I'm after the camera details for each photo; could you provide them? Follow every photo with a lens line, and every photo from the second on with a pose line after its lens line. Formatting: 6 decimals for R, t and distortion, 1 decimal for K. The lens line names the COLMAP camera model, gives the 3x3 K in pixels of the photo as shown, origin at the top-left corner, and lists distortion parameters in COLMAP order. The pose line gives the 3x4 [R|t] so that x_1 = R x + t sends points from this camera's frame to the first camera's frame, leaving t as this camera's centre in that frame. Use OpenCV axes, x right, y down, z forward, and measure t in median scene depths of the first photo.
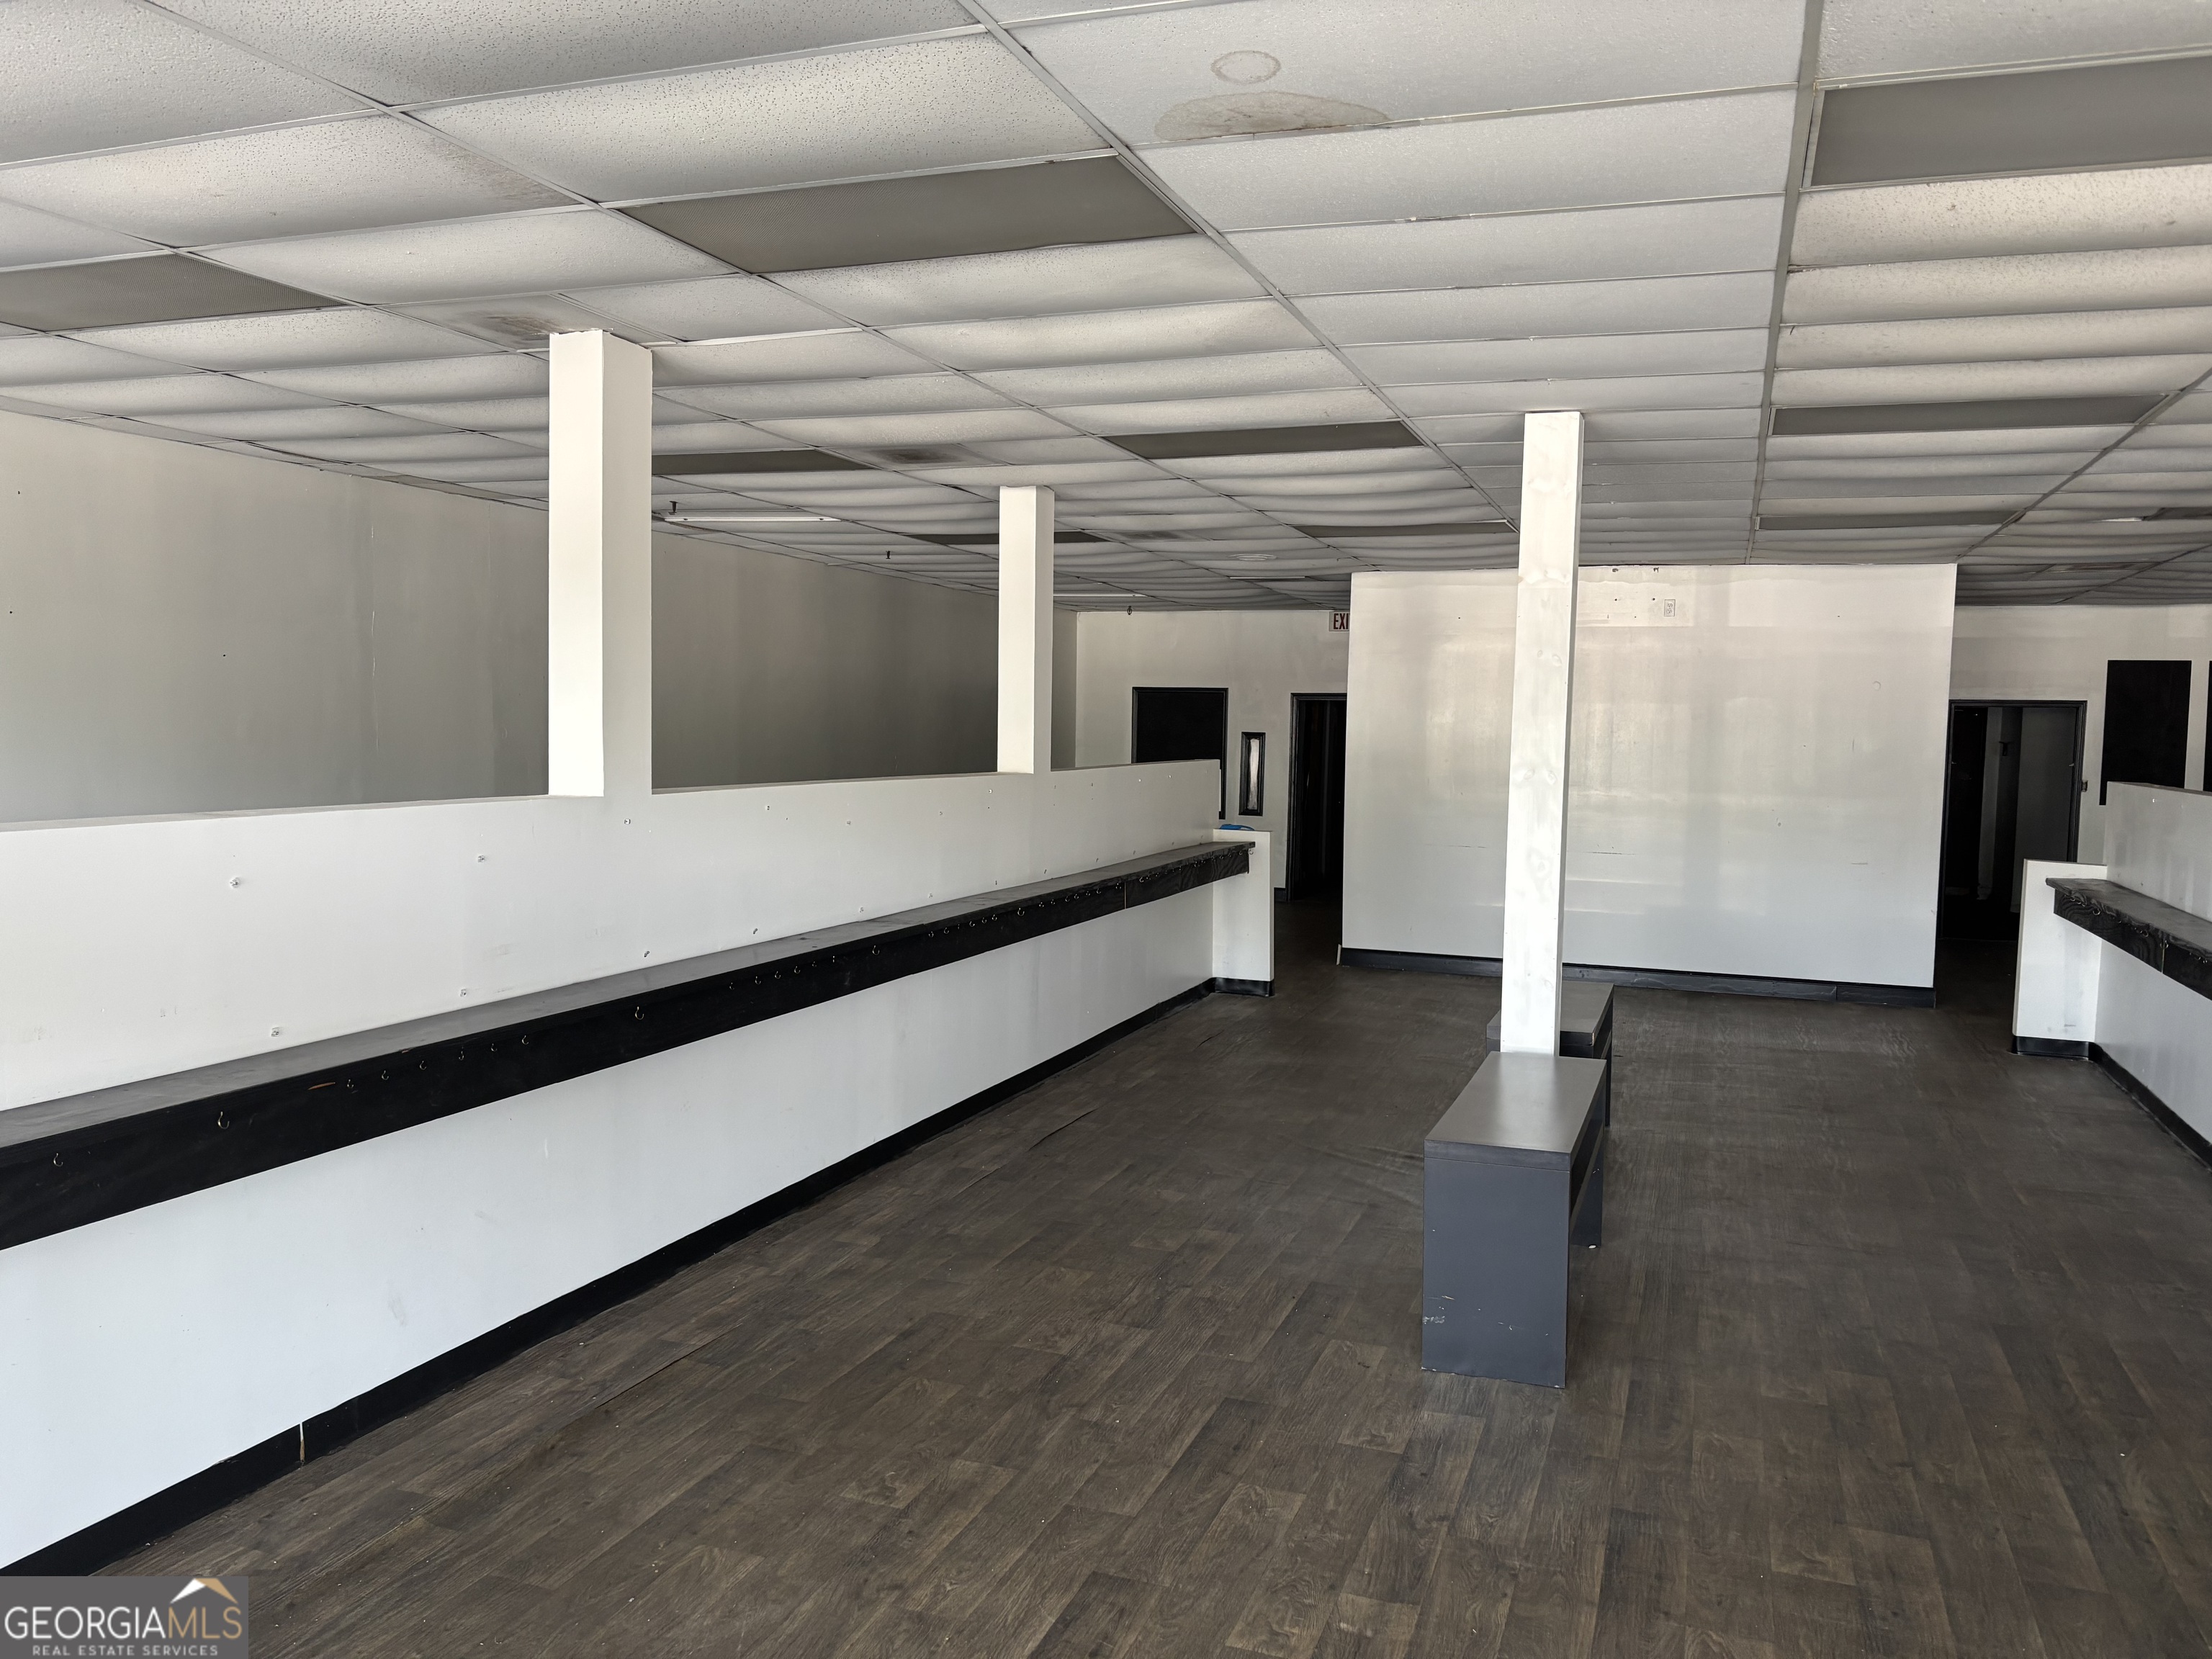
lens RADIAL K [[1666.1, 0, 1097.8], [0, 1666.1, 834.8], [0, 0, 1]] dist [0.034663, -0.013712]
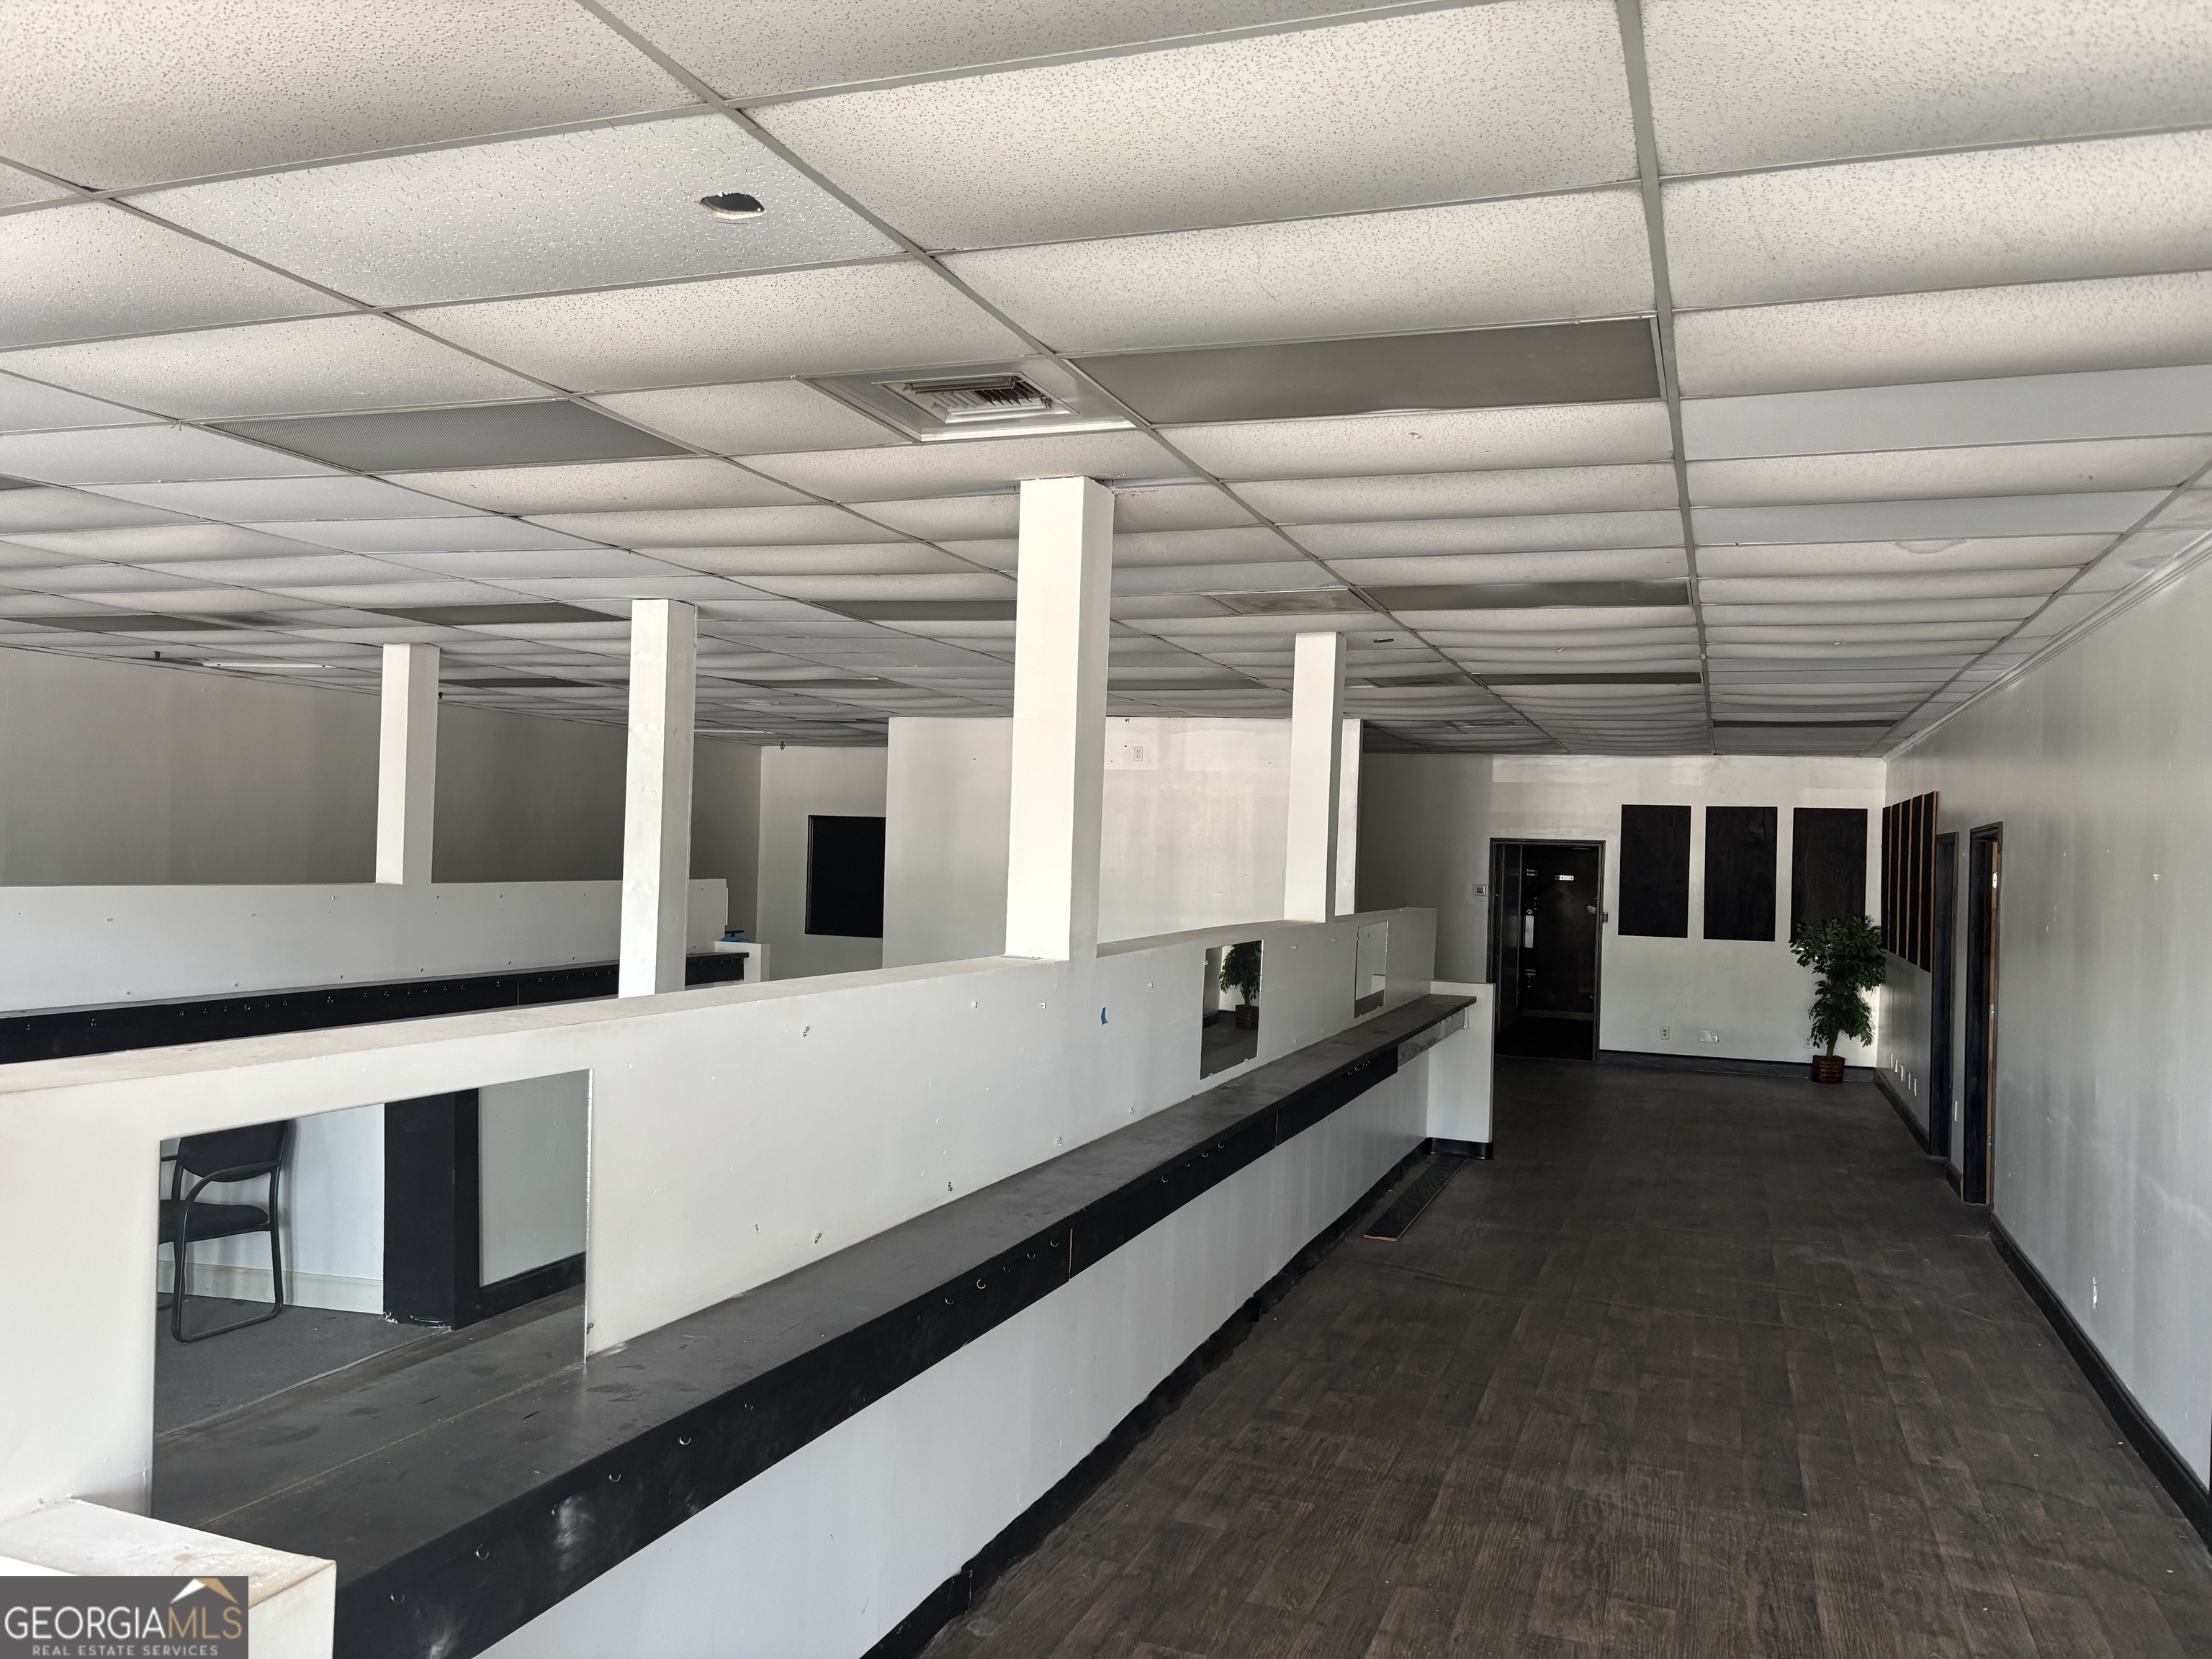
lens RADIAL K [[1666.1, 0, 1110.3], [0, 1666.1, 835.0], [0, 0, 1]] dist [0.034663, -0.013712]
pose [[0.999894, 0.013796, 0.004613, 0.300954], [-0.013393, 0.996853, -0.078135, 0.008978], [-0.005676, 0.078065, 0.996932, -0.120641]]
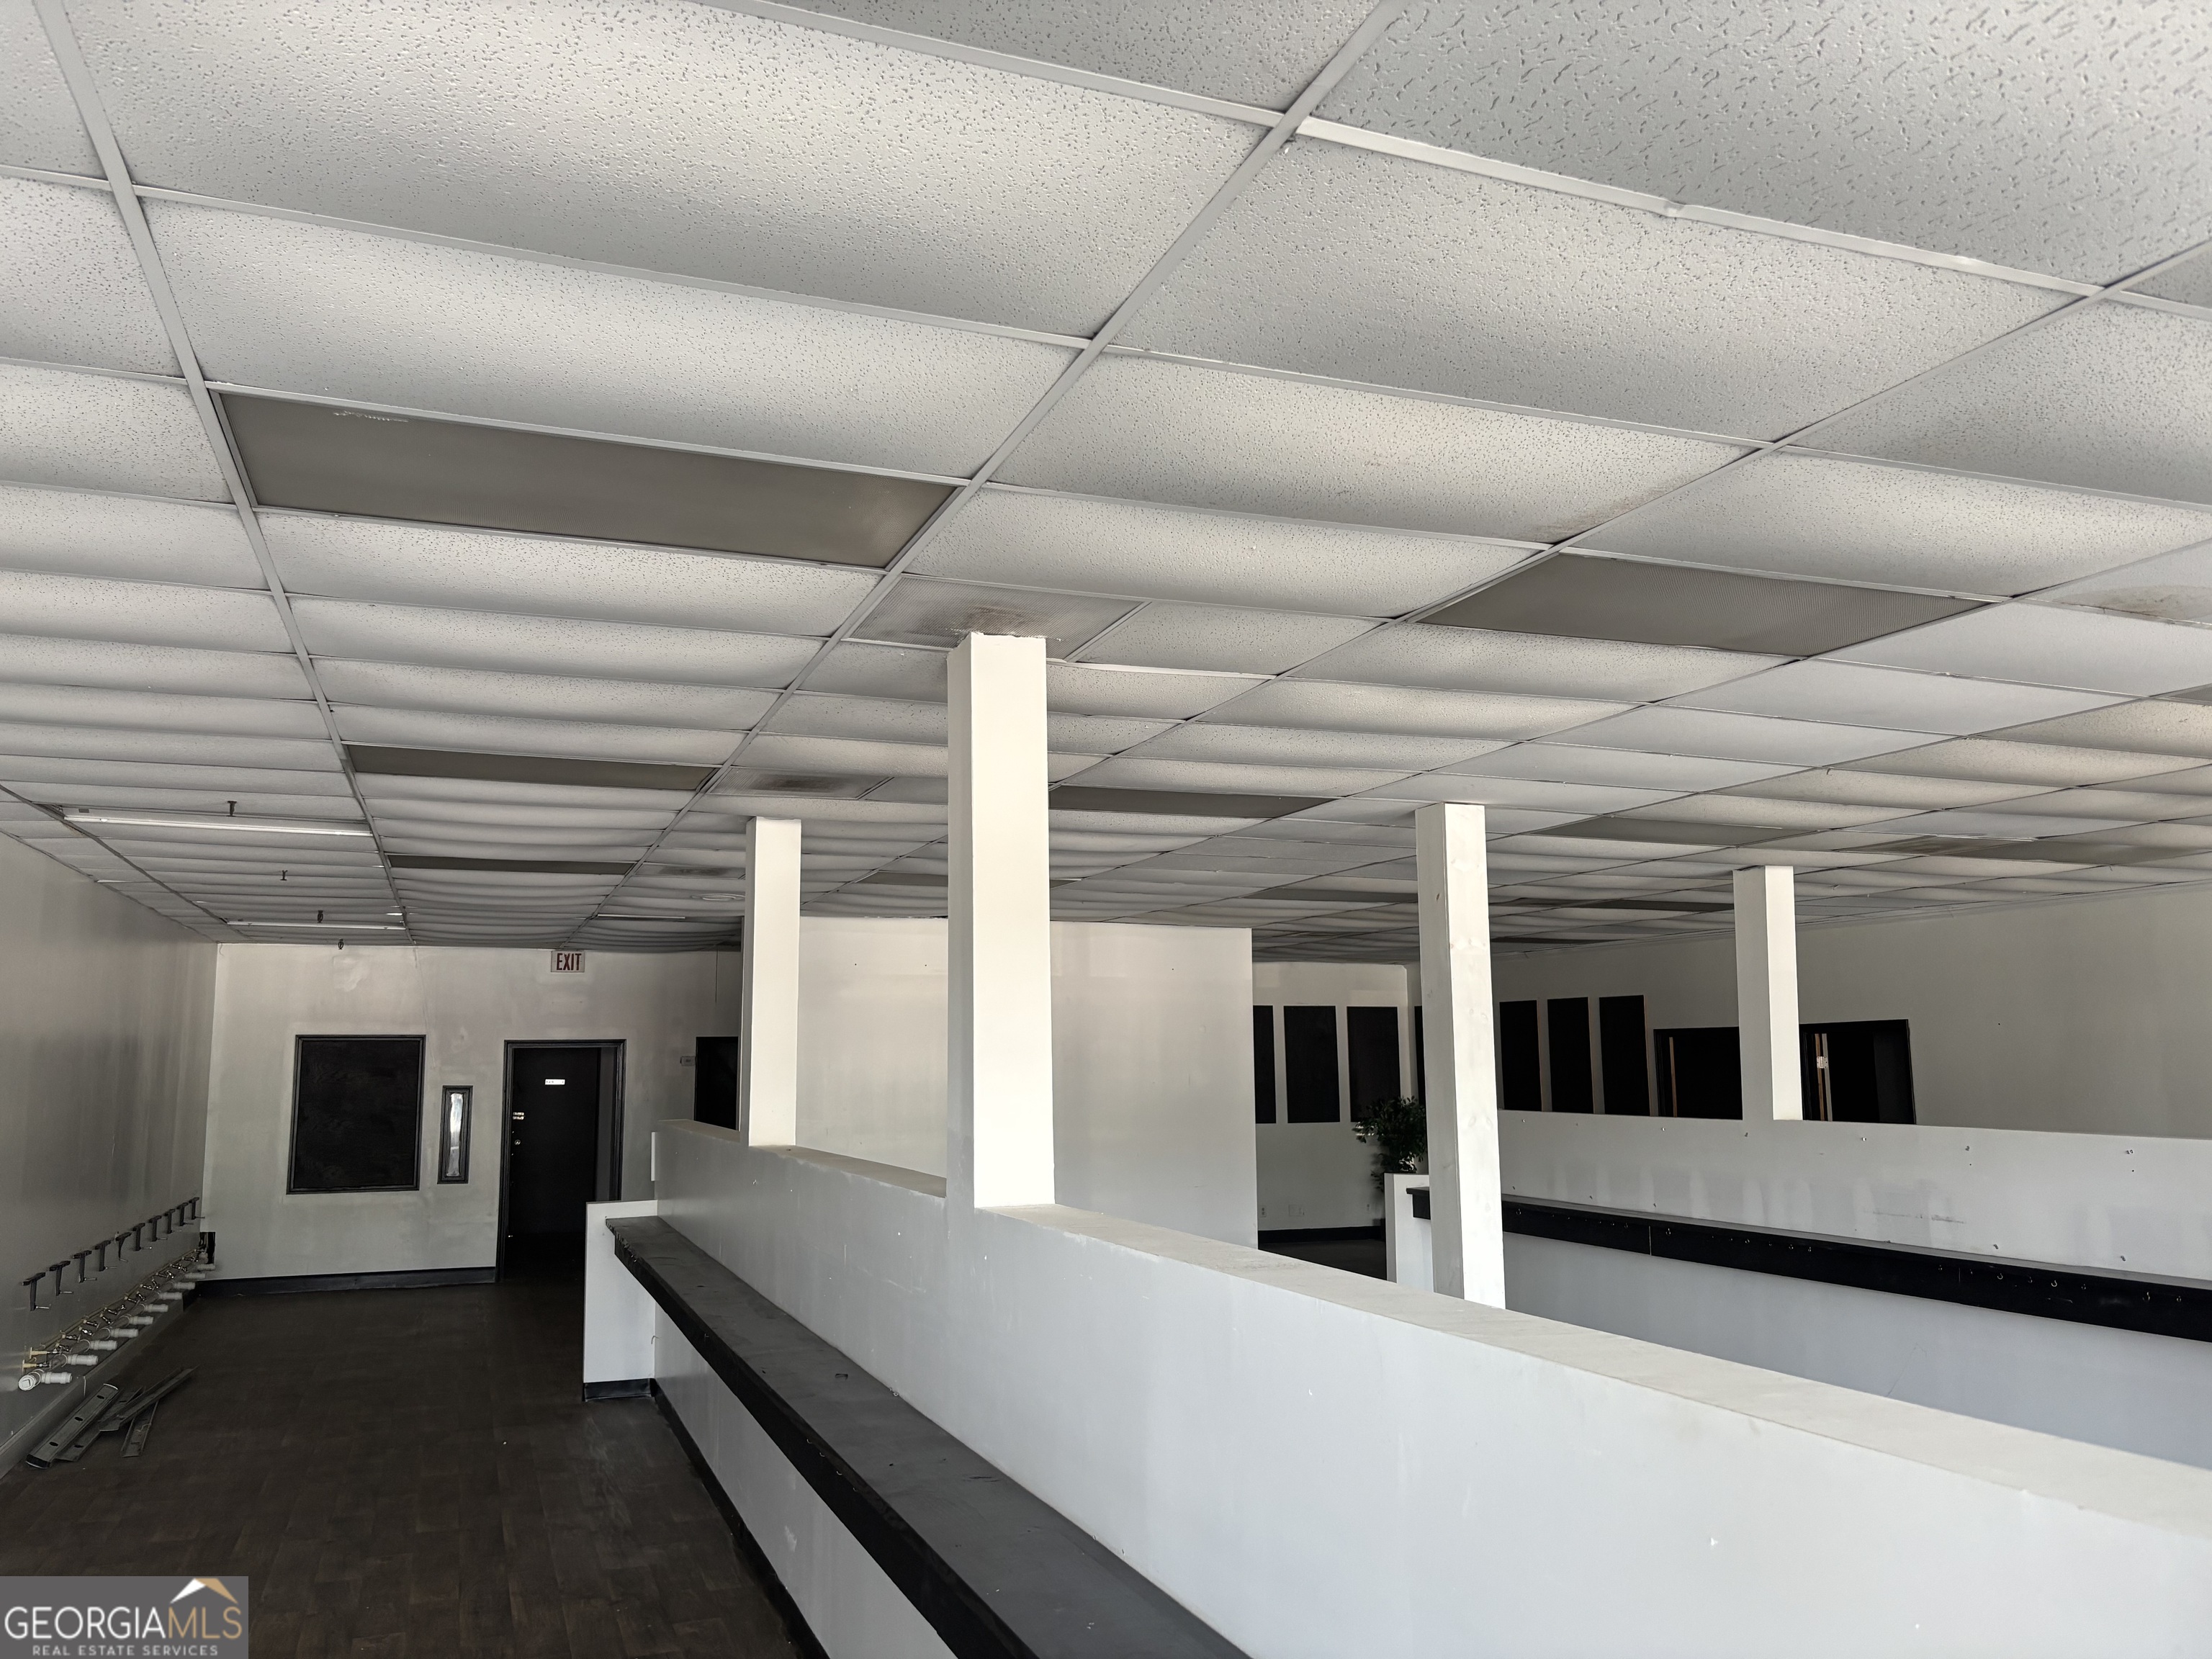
lens RADIAL K [[1666.1, 0, 1100.9], [0, 1666.1, 833.0], [0, 0, 1]] dist [0.034663, -0.013712]
pose [[0.752380, 0.066773, 0.655336, -0.328984], [0.064980, 0.982474, -0.174708, -0.023247], [-0.655516, 0.174031, 0.734855, 0.157089]]
